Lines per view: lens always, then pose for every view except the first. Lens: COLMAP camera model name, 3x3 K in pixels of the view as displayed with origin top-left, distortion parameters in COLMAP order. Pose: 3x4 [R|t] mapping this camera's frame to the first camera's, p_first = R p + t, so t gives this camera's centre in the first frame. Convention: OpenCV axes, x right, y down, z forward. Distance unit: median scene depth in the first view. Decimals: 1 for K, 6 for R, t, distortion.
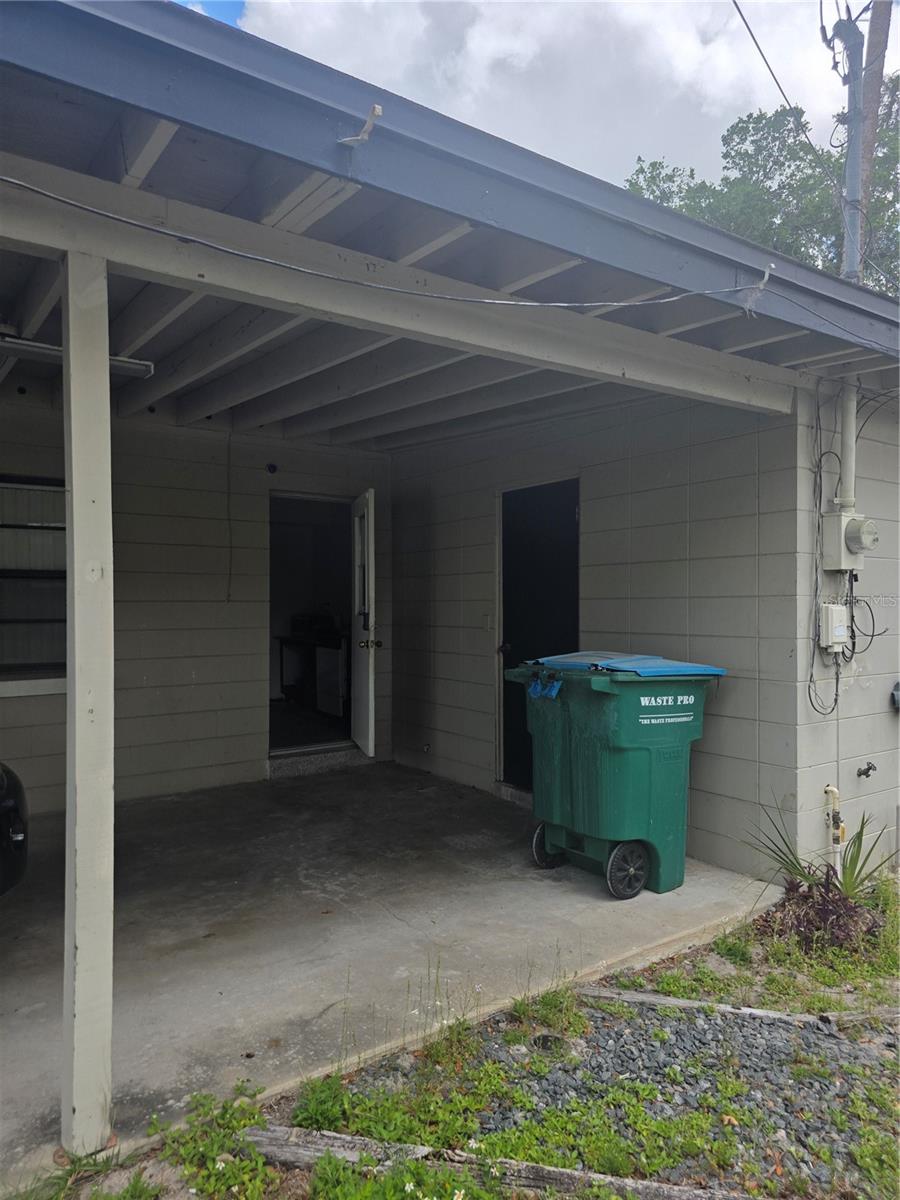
lens RADIAL K [[810.3, 0, 449.4], [0, 810.3, 606.5], [0, 0, 1]] dist [0.000342, -0.002948]
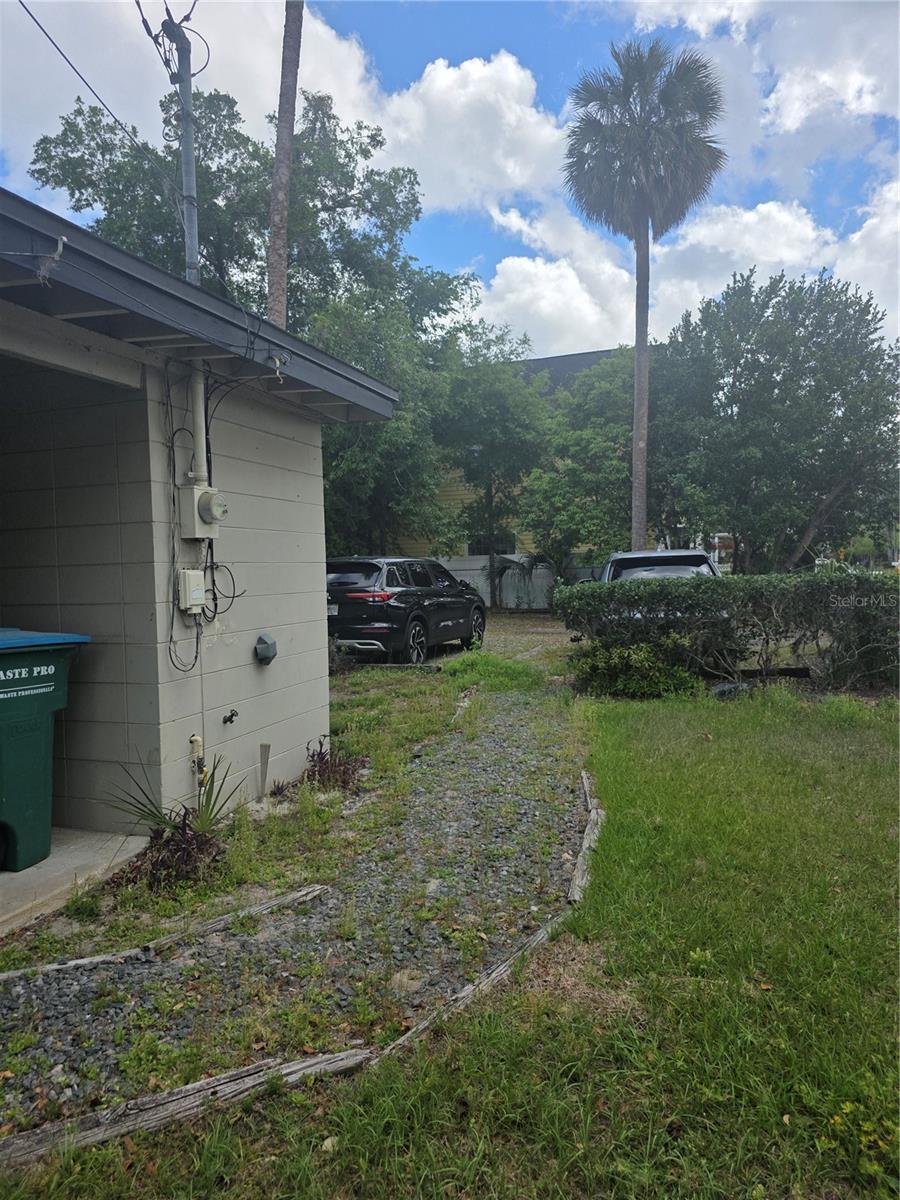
lens RADIAL K [[795.0, 0, 450.0], [0, 795.0, 600.0], [0, 0, 1]] dist [0.025509, -0.033723]
pose [[0.802565, -0.044528, 0.594900, 0.115293], [0.026162, 0.998878, 0.039470, 0.004516], [-0.595991, -0.016114, 0.802830, -0.070169]]
